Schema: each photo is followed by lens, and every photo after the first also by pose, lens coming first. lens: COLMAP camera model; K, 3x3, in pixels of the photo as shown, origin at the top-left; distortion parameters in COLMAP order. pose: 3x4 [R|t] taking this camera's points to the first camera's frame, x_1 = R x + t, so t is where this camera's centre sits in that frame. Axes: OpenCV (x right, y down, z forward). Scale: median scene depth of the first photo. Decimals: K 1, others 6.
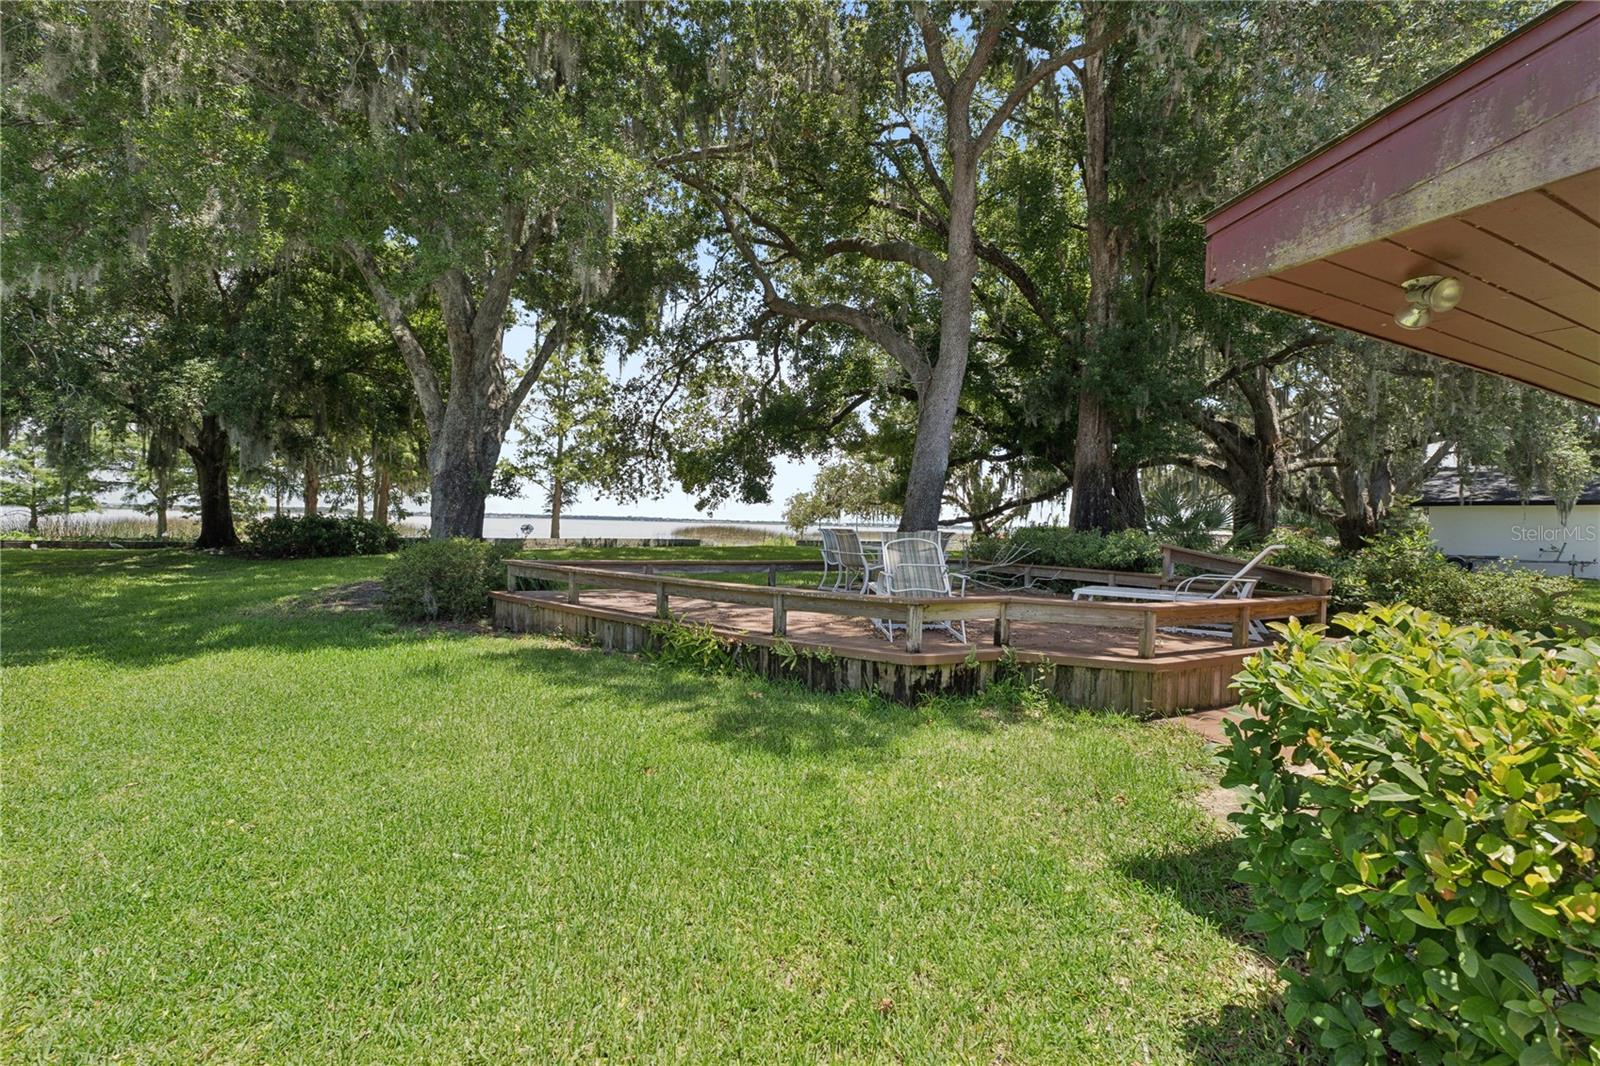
lens RADIAL K [[712.9, 0, 800.0], [0, 712.9, 533.0], [0, 0, 1]] dist [0.002554, 0.000152]
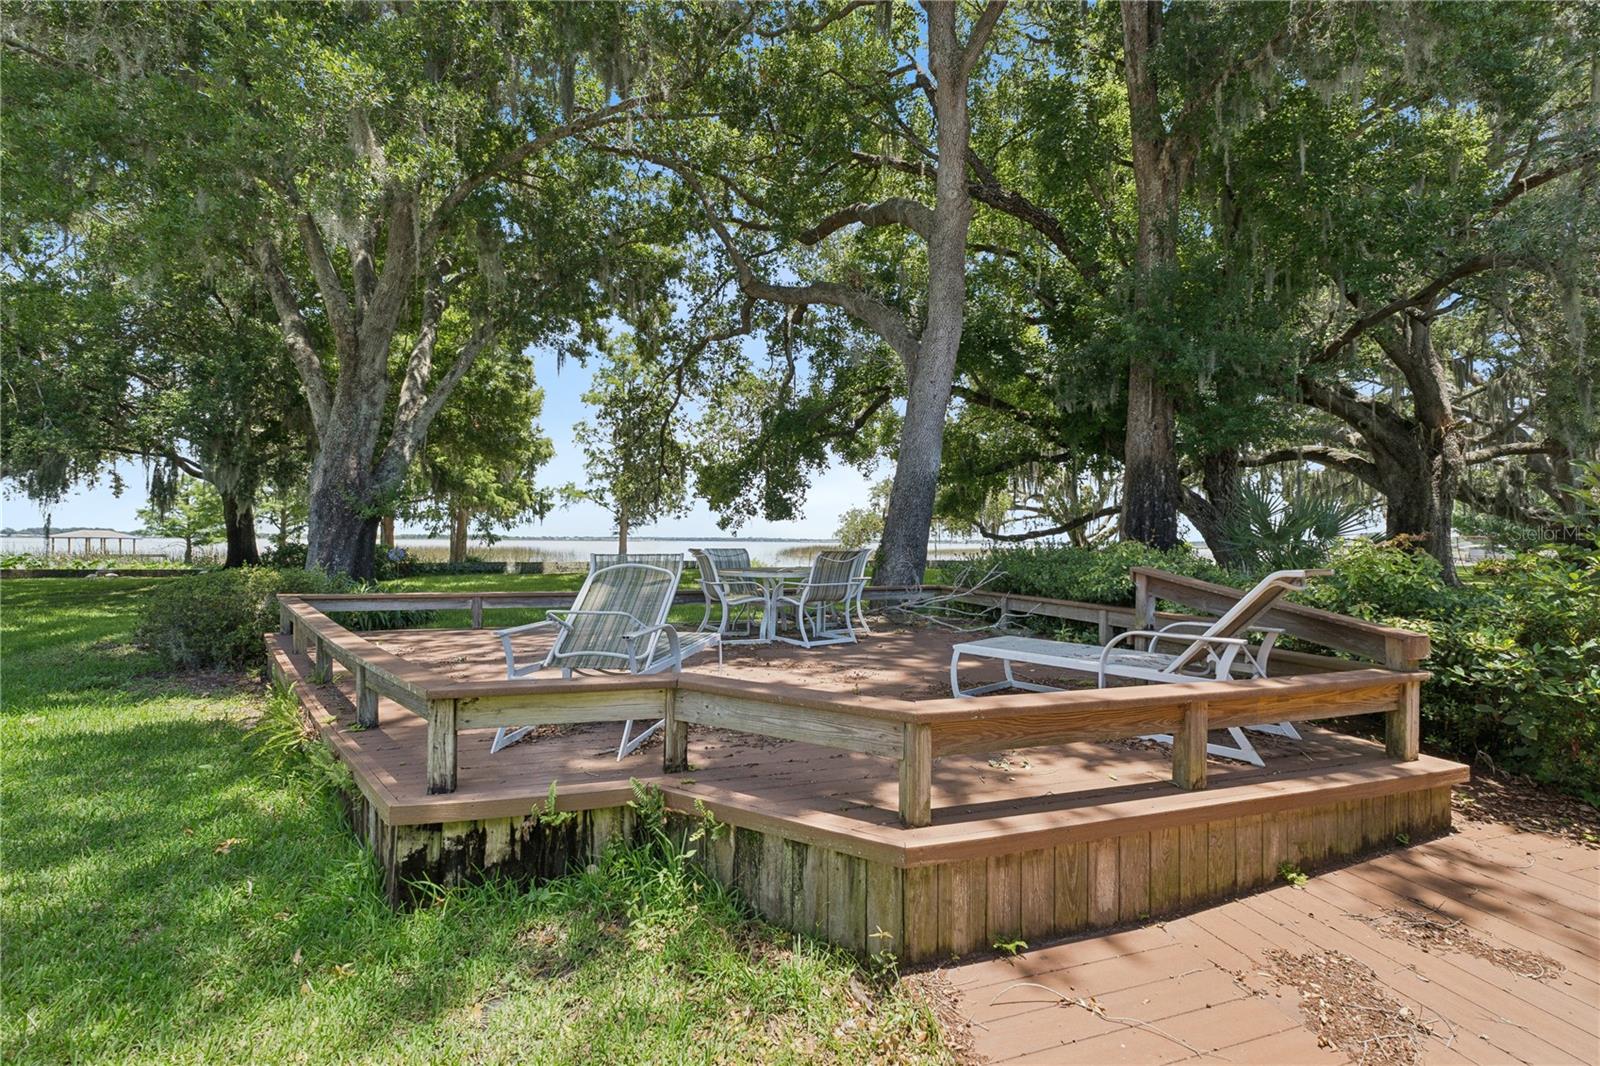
lens RADIAL K [[686.7, 0, 802.0], [0, 686.7, 542.8], [0, 0, 1]] dist [0.003146, 0.000426]
pose [[0.980830, -0.016996, -0.194122, 0.134222], [0.014592, 0.999798, -0.013808, -0.000254], [0.194317, 0.010711, 0.980880, 0.146279]]
